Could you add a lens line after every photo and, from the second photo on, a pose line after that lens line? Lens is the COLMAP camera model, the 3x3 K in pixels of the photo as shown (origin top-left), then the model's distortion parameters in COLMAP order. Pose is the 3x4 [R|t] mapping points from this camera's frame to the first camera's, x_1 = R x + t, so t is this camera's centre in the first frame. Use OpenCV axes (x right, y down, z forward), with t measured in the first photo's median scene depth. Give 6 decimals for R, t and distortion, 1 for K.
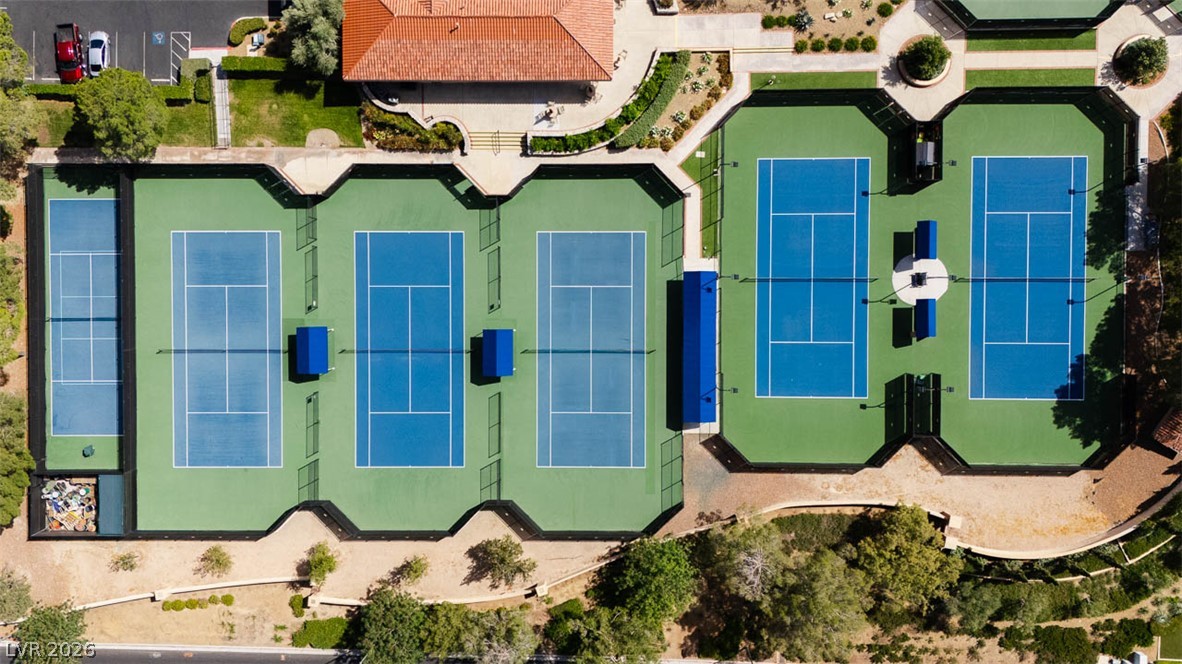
lens RADIAL K [[1194.9, 0, 591.0], [0, 1194.9, 332.0], [0, 0, 1]] dist [-0.002673, -0.006916]
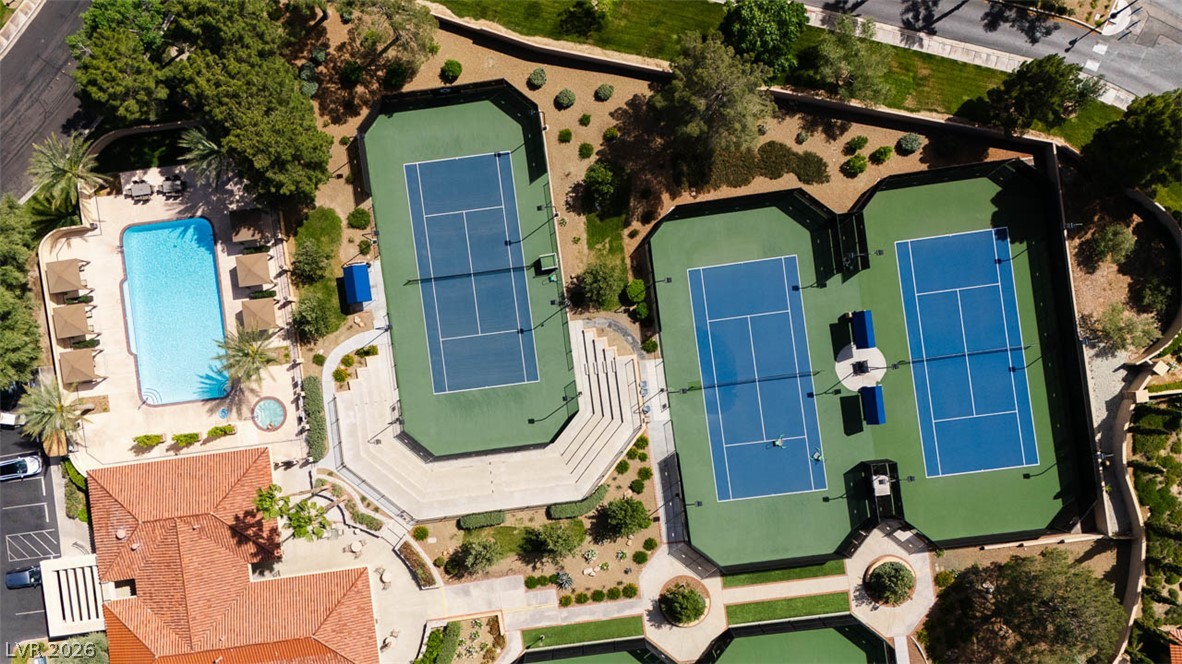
lens RADIAL K [[1184.1, 0, 591.0], [0, 1184.1, 332.0], [0, 0, 1]] dist [0.056106, -0.011231]
pose [[0.990940, -0.132795, 0.020088, 0.207399], [0.133505, 0.990260, -0.039528, -0.425256], [-0.014643, 0.041852, 0.999017, -0.037362]]
